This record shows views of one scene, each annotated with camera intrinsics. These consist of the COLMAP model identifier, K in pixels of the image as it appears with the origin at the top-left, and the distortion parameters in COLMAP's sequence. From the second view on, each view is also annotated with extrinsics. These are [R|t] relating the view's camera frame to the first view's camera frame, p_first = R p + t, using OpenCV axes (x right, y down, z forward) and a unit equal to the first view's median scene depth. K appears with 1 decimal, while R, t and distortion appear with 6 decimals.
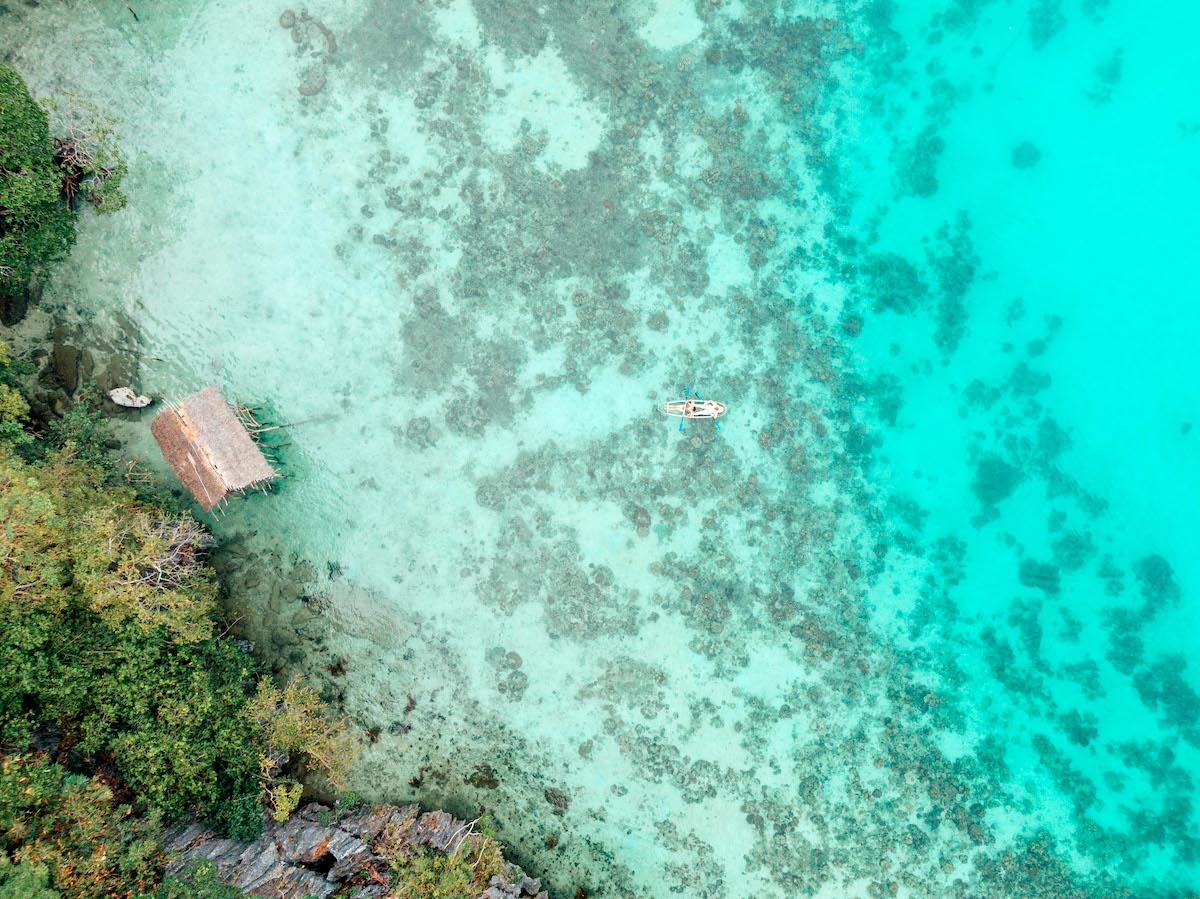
lens RADIAL K [[839.3, 0, 596.3], [0, 839.3, 448.9], [0, 0, 1]] dist [-0.017710, 0.004807]
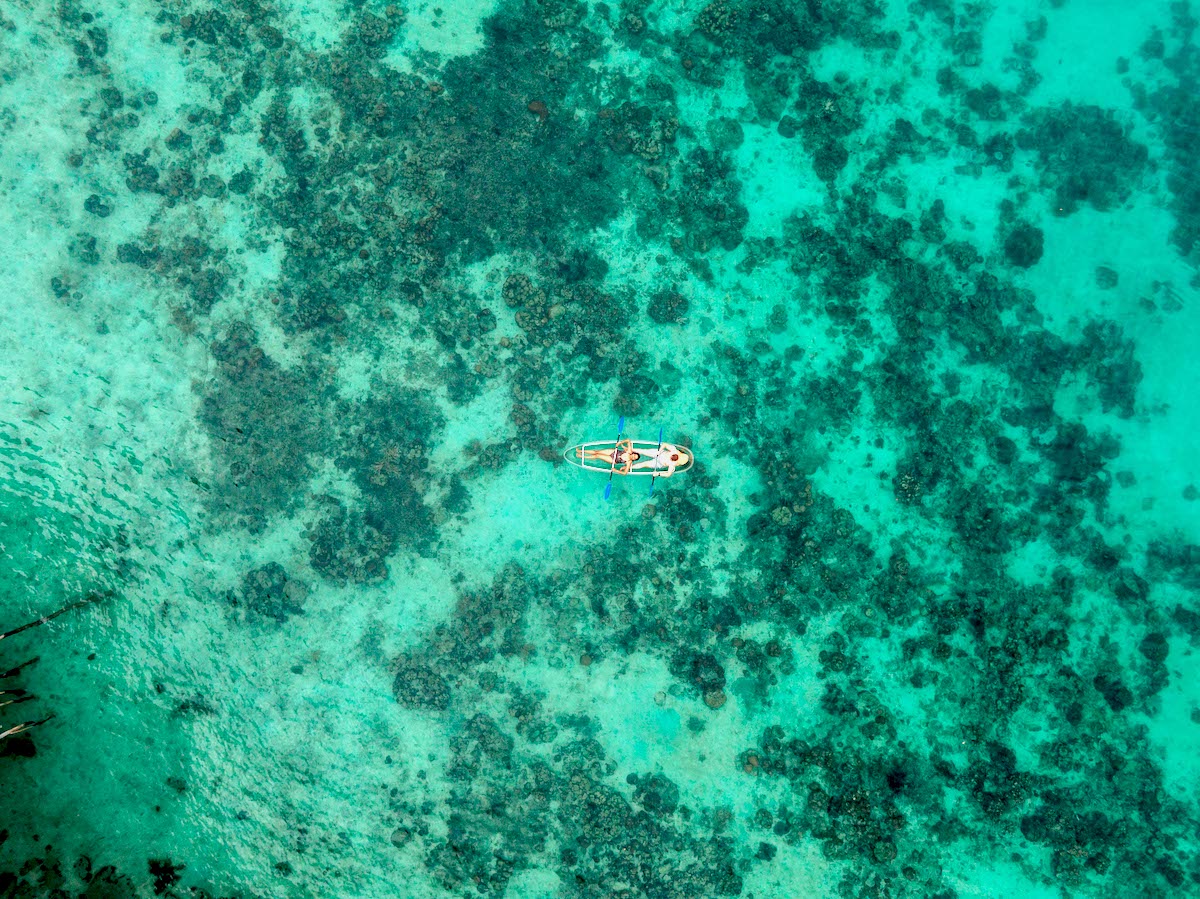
lens RADIAL K [[847.8, 0, 605.1], [0, 847.8, 450.4], [0, 0, 1]] dist [0.001475, -0.009115]
pose [[0.982358, -0.187008, -0.000977, 0.017214], [0.187001, 0.982347, -0.004988, -0.066411], [0.001892, 0.004717, 0.999987, 0.458677]]
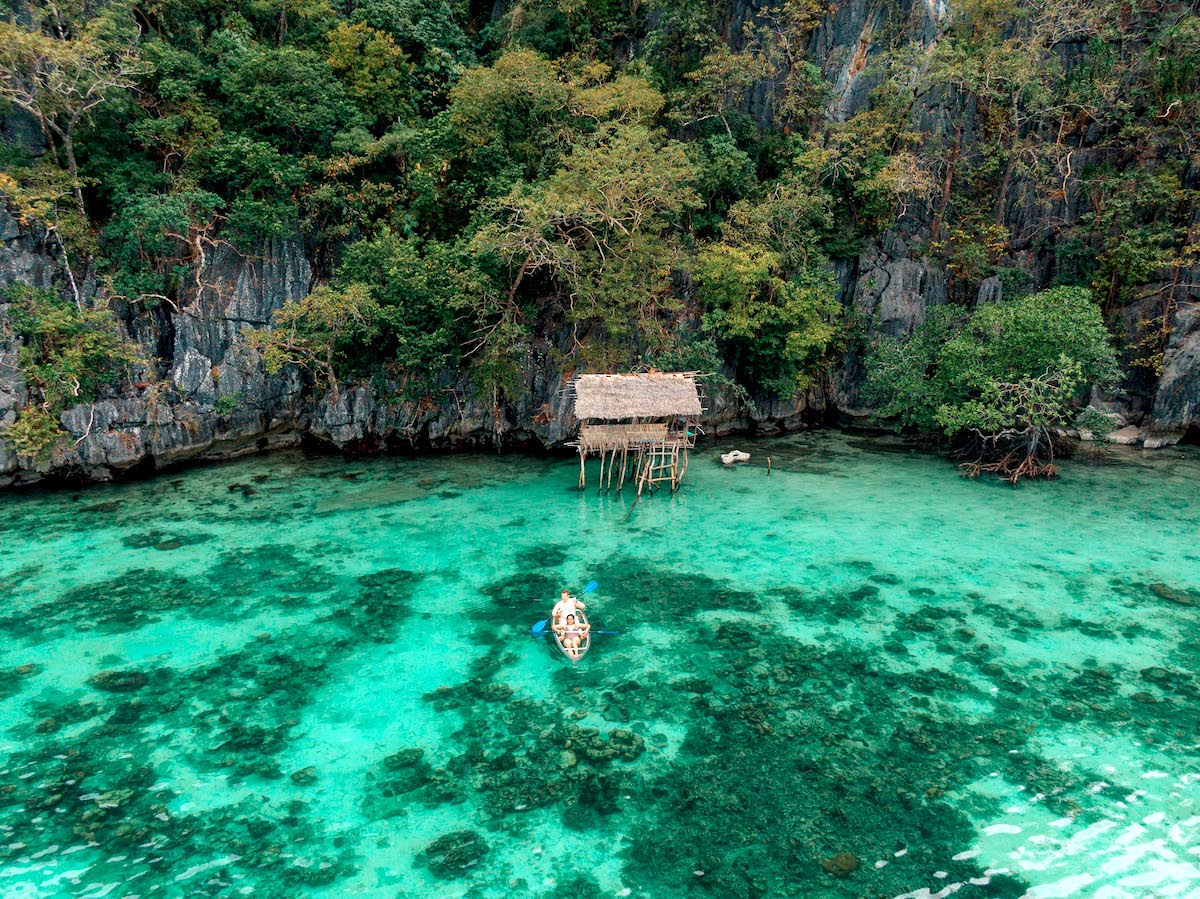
lens RADIAL K [[847.8, 0, 610.4], [0, 847.8, 449.7], [0, 0, 1]] dist [0.001475, -0.009115]
pose [[-0.449465, 0.210564, -0.868127, 0.303024], [-0.893297, -0.104727, 0.437095, -0.335689], [0.001120, 0.971954, 0.235167, 0.768972]]
